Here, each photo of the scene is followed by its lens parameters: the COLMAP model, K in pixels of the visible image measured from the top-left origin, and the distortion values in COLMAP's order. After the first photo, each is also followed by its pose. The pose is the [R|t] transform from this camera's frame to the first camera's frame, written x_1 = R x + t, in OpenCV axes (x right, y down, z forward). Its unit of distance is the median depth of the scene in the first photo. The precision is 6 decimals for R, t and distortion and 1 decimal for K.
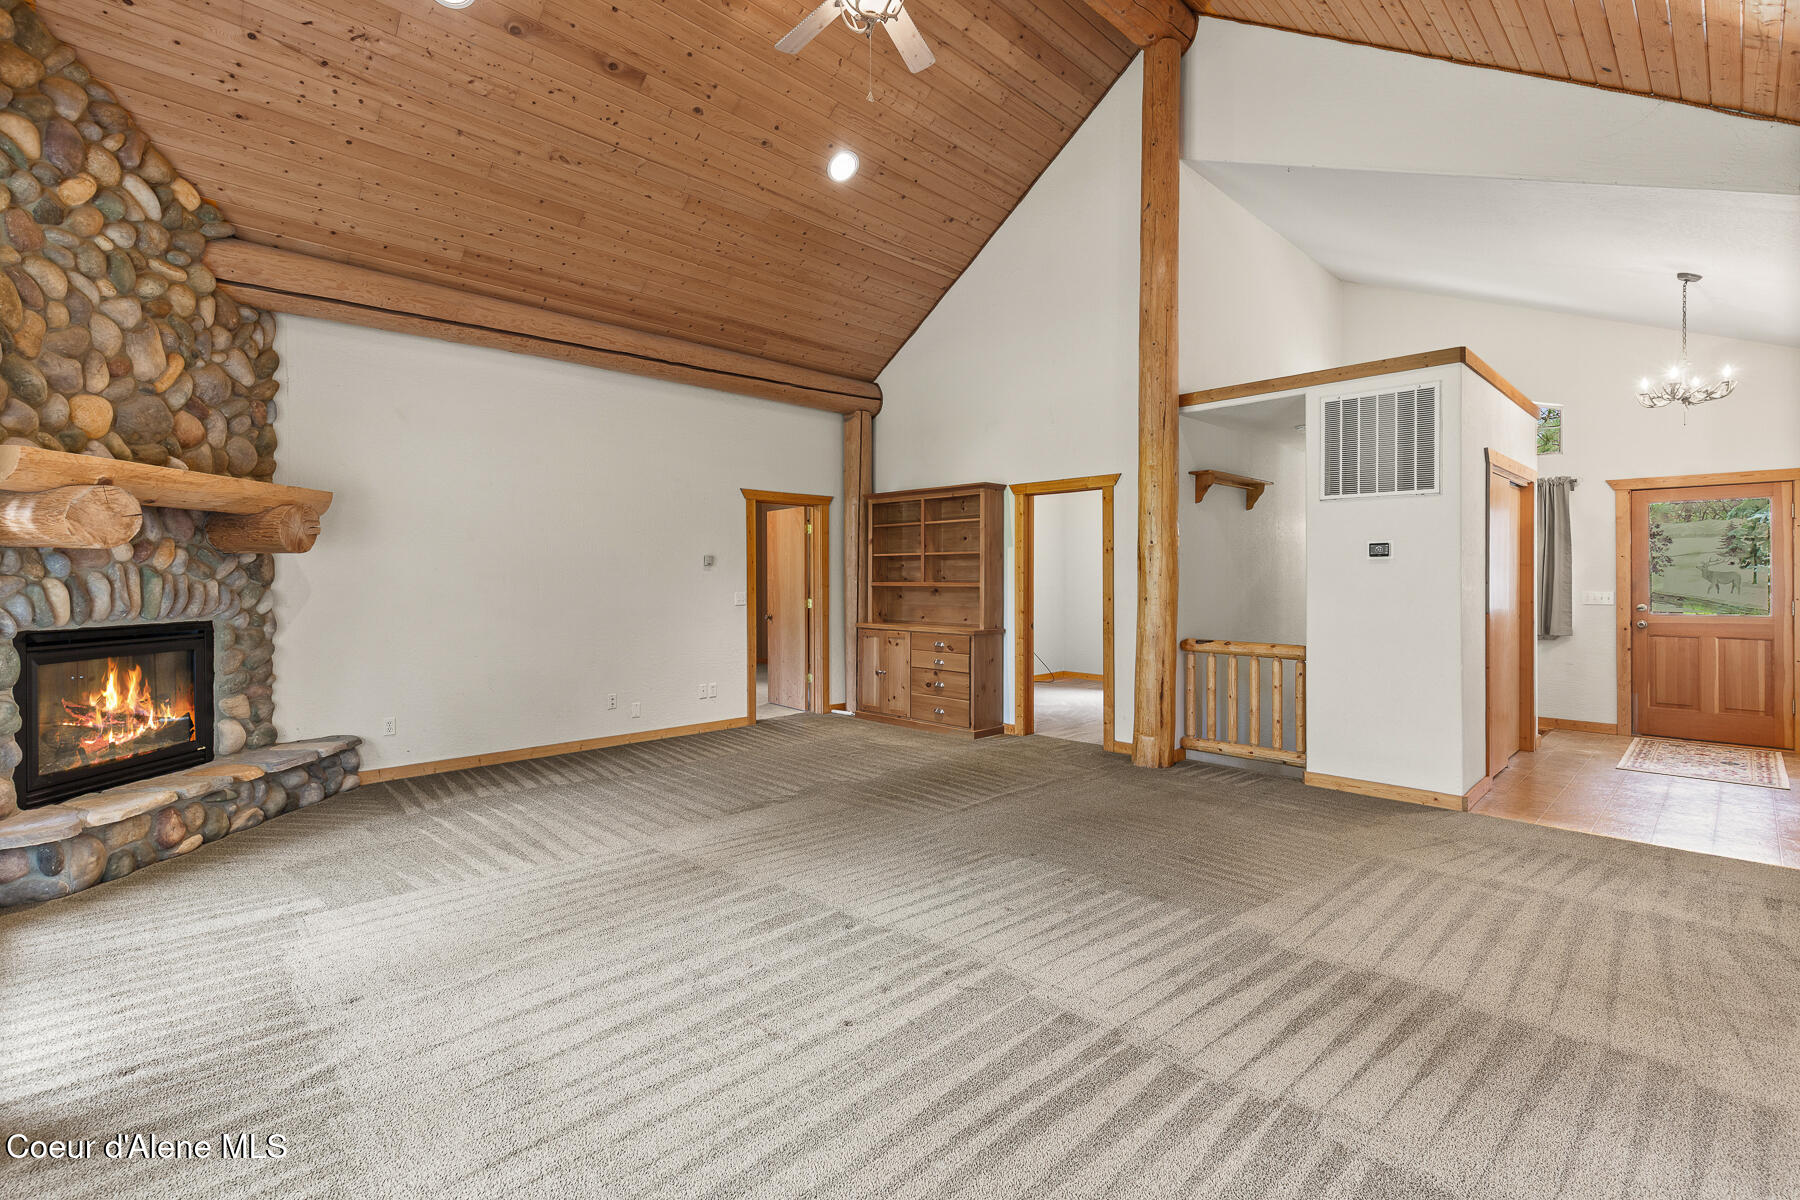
lens RADIAL K [[812.9, 0, 906.1], [0, 812.9, 576.6], [0, 0, 1]] dist [0.001819, -0.000280]
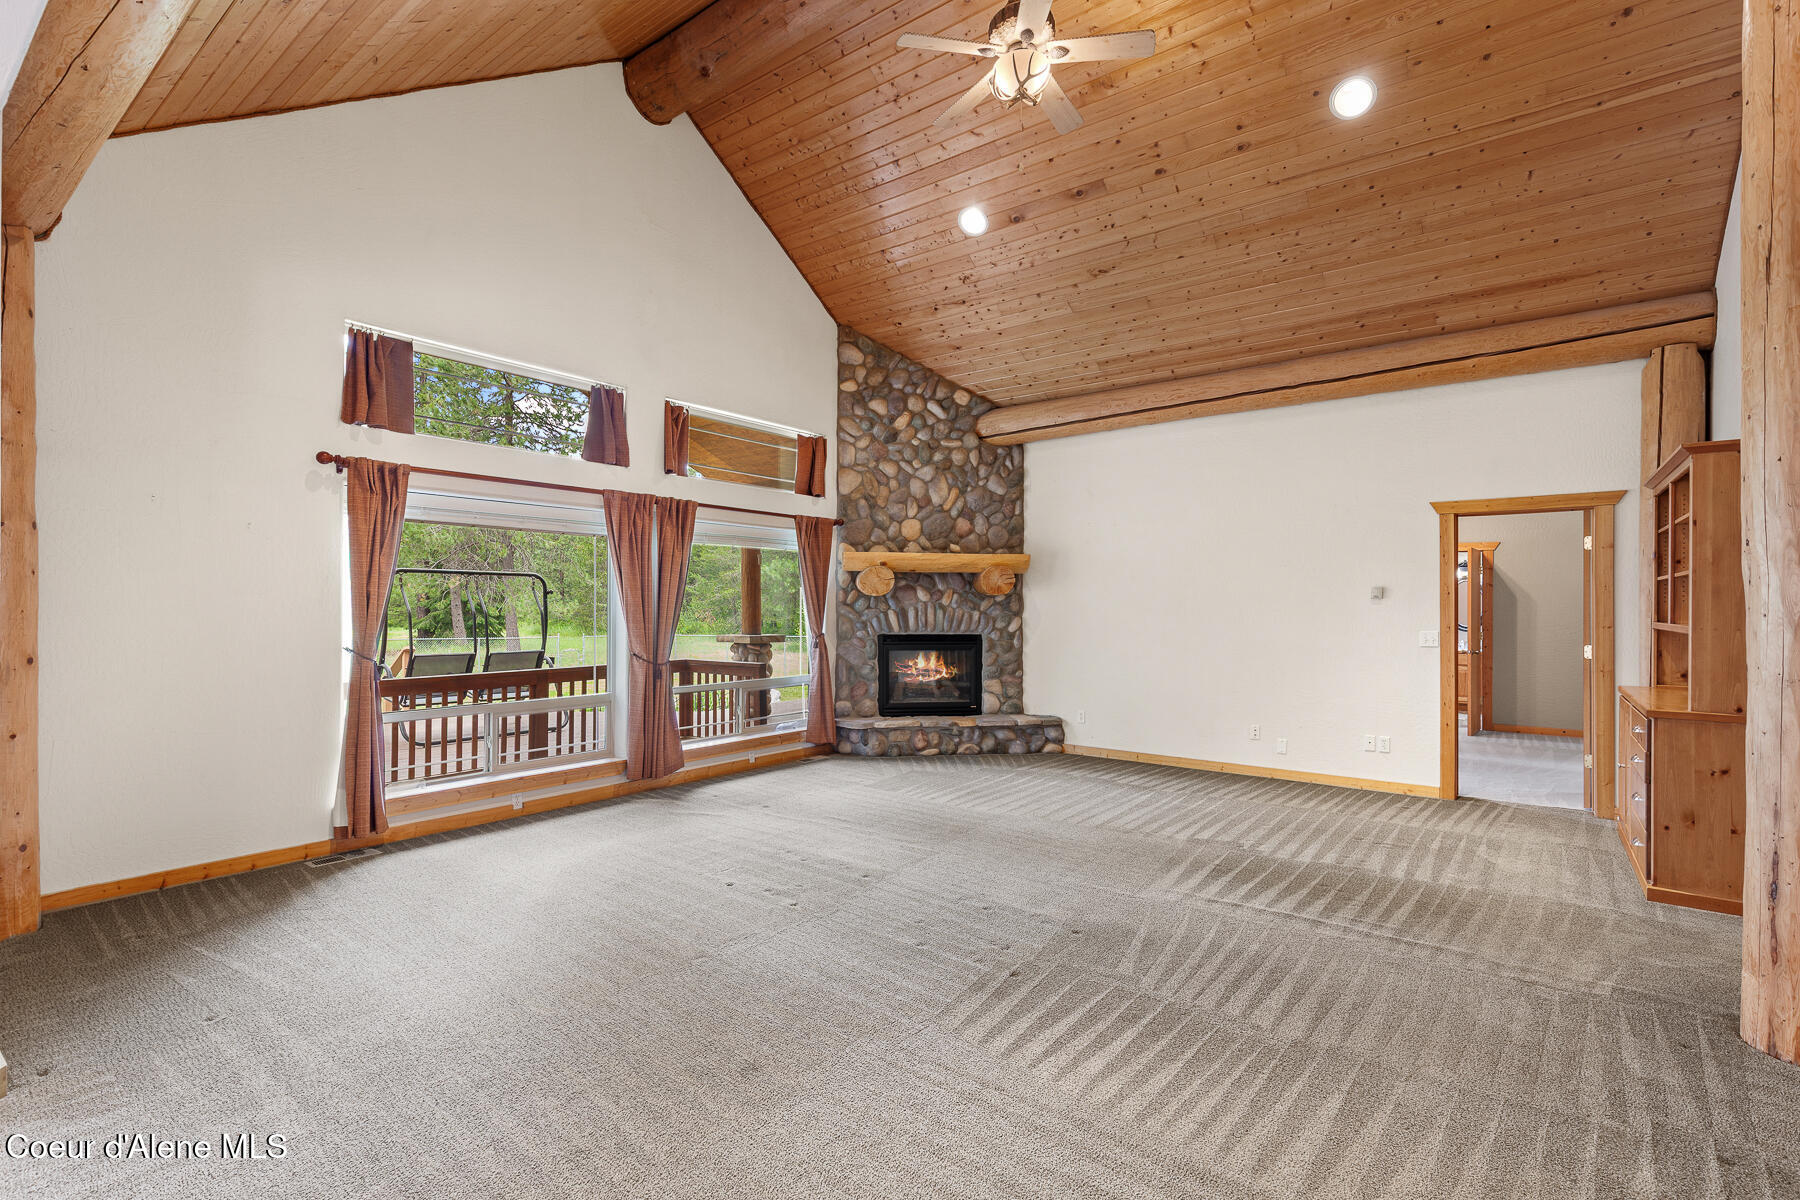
lens RADIAL K [[812.9, 0, 897.4], [0, 812.9, 605.3], [0, 0, 1]] dist [0.001819, -0.000280]
pose [[0.140229, 0.001047, -0.990119, 0.865431], [-0.002060, 0.999998, 0.000765, -0.009353], [0.990117, 0.001932, 0.140231, 0.597582]]
